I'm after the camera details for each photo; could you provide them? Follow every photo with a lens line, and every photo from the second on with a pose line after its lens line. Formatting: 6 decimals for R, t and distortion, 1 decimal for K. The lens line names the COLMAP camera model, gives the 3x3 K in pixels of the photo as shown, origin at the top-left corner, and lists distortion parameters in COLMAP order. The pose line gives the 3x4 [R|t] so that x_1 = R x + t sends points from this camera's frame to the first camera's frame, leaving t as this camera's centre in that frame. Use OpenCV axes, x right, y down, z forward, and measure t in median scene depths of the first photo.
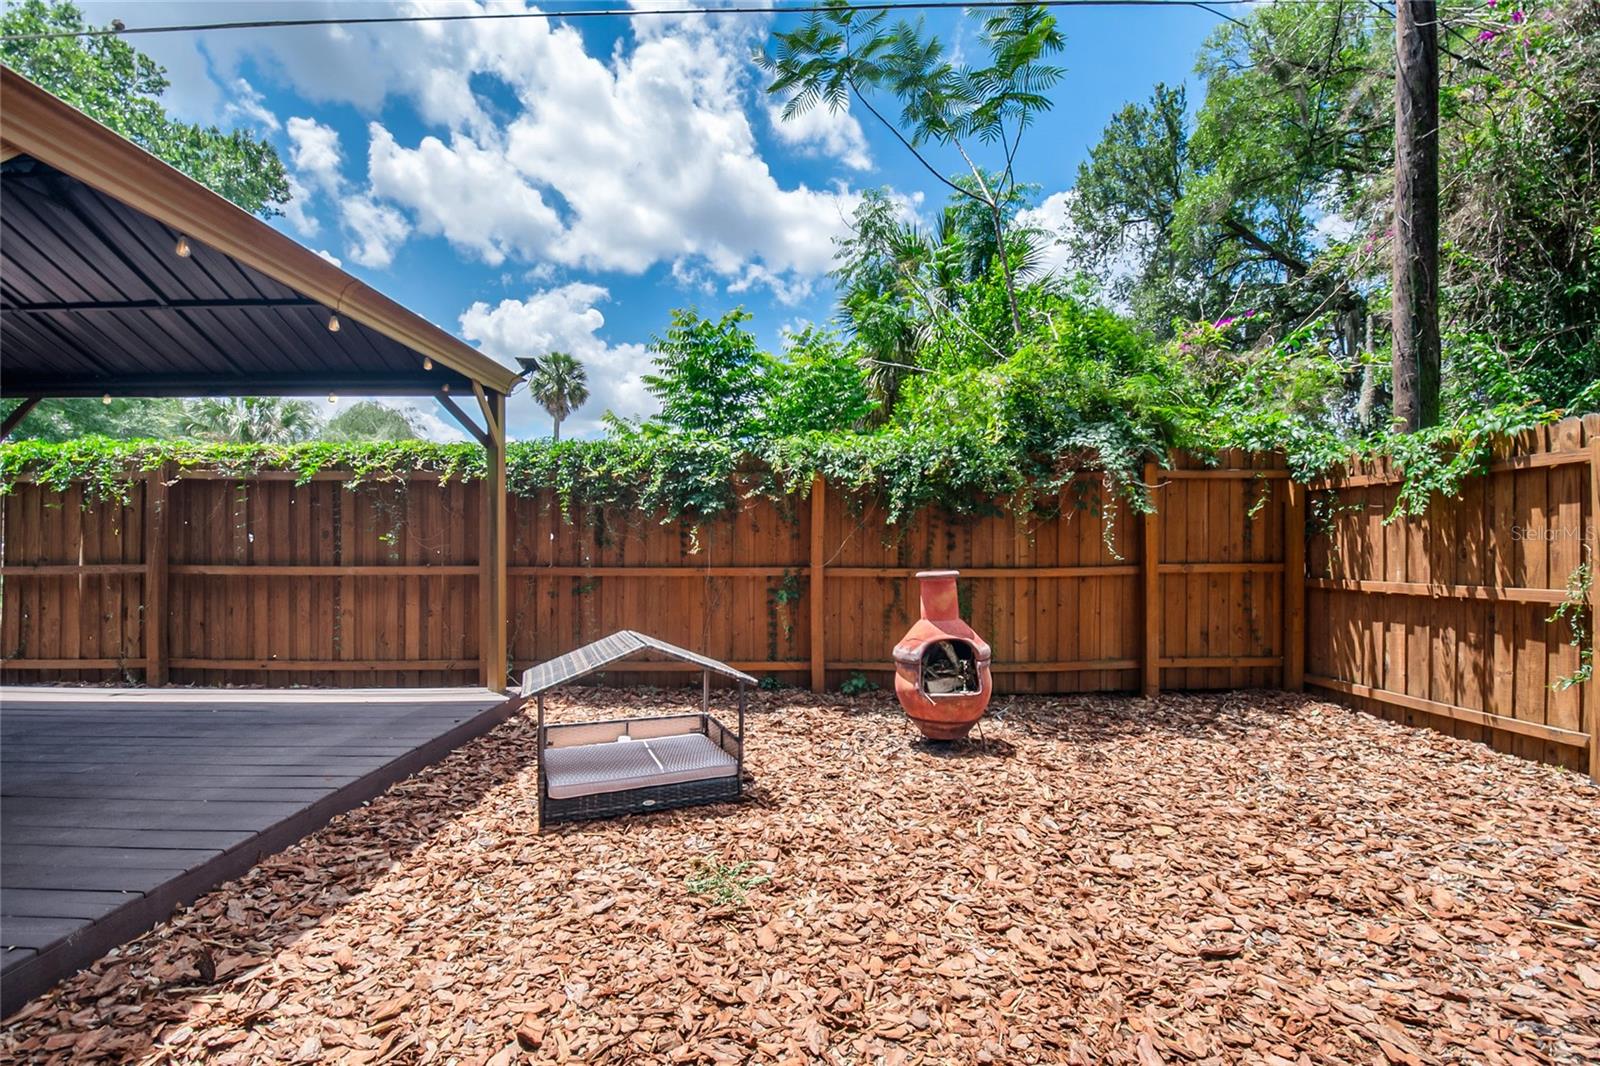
lens RADIAL K [[705.6, 0, 797.4], [0, 705.6, 537.6], [0, 0, 1]] dist [0.014516, -0.014621]
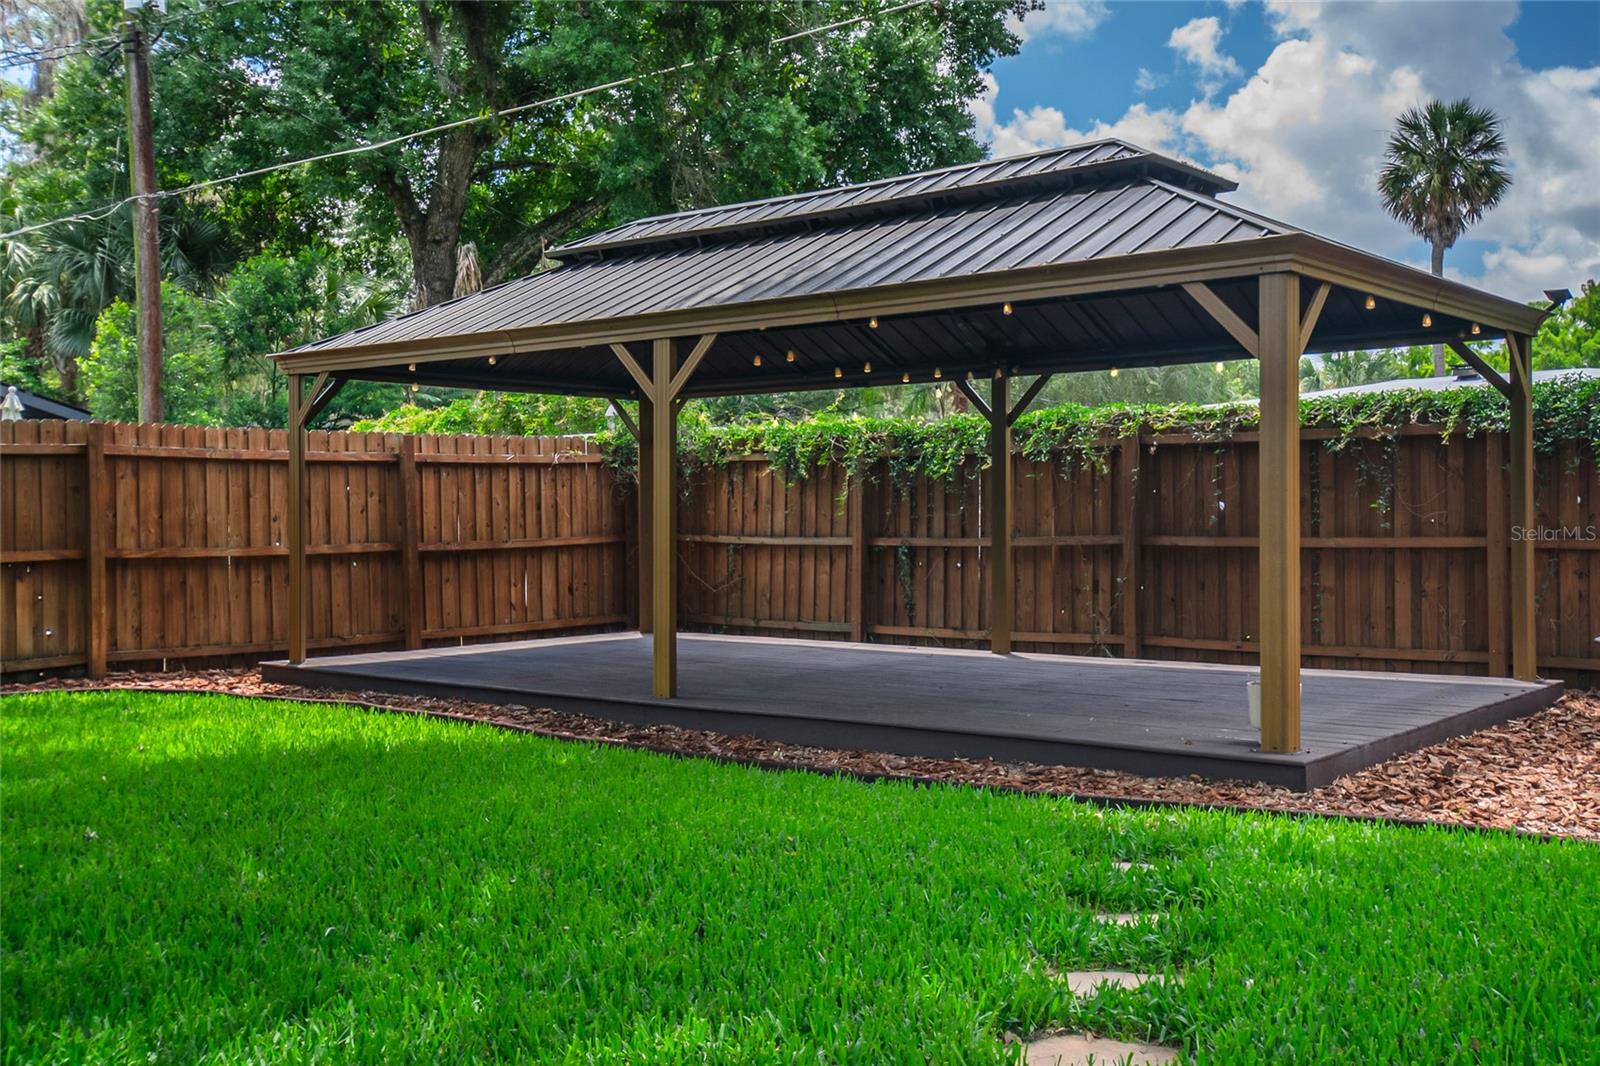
lens RADIAL K [[1611.3, 0, 797.5], [0, 1611.3, 521.2], [0, 0, 1]] dist [0.023473, 0.000000]
pose [[0.773407, -0.005313, -0.633888, 0.125910], [0.016607, 0.999791, 0.011883, -0.013811], [0.633693, -0.019717, 0.773334, -0.968071]]
